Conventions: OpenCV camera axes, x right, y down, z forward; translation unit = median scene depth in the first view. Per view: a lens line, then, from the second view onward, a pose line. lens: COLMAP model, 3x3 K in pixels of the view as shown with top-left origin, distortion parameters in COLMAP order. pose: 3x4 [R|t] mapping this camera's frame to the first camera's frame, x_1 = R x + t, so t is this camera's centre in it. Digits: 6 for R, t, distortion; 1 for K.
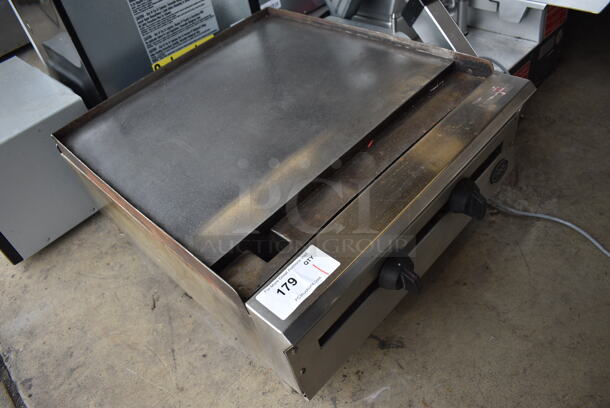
lens RADIAL K [[473.2, 0, 305.0], [0, 473.2, 204.0], [0, 0, 1]] dist [-0.092056, 0.004260]
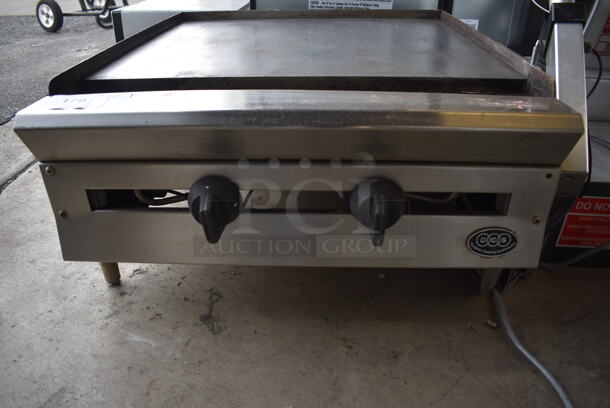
lens RADIAL K [[473.2, 0, 305.0], [0, 473.2, 204.0], [0, 0, 1]] dist [-0.092056, 0.004260]
pose [[0.660290, 0.506774, -0.554254, 0.539522], [-0.598318, 0.801018, 0.019615, 0.027046], [0.453908, 0.318669, 0.832116, 0.309744]]
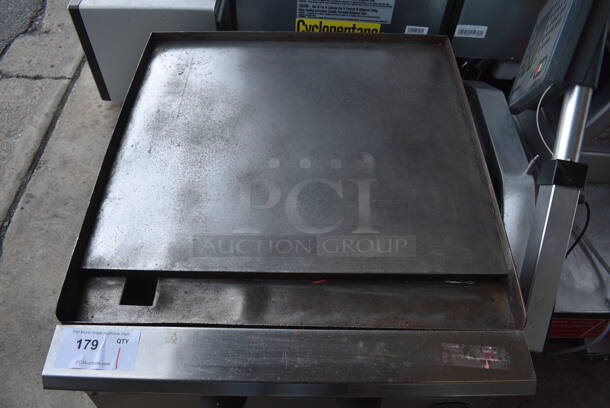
lens RADIAL K [[473.2, 0, 305.0], [0, 473.2, 204.0], [0, 0, 1]] dist [-0.092056, 0.004260]
pose [[0.676521, 0.683692, -0.273651, 0.212374], [-0.603189, 0.727623, 0.326694, -0.403774], [0.422472, -0.055952, 0.904647, 0.189652]]
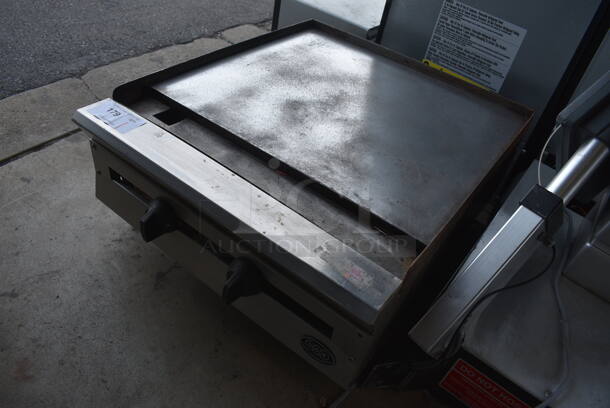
lens RADIAL K [[473.2, 0, 305.0], [0, 473.2, 204.0], [0, 0, 1]] dist [-0.092056, 0.004260]
pose [[0.092246, 0.782260, -0.616085, 0.662579], [-0.800110, 0.426530, 0.421777, -0.458833], [0.592718, 0.454028, 0.665240, 0.329231]]
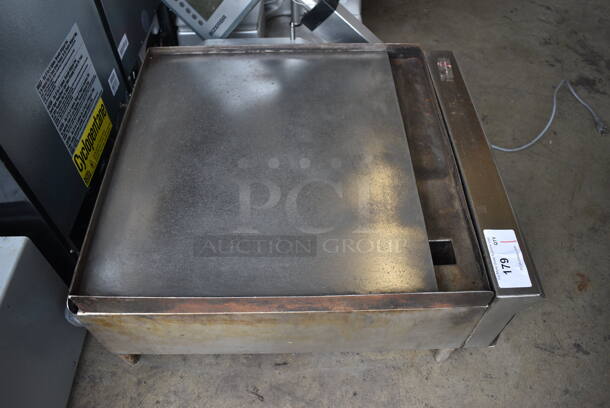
lens RADIAL K [[473.2, 0, 305.0], [0, 473.2, 204.0], [0, 0, 1]] dist [-0.092056, 0.004260]
pose [[0.695416, -0.444807, 0.564396, -0.620622], [0.414714, 0.889831, 0.190300, -0.255430], [-0.586864, 0.101725, 0.803270, 0.192705]]
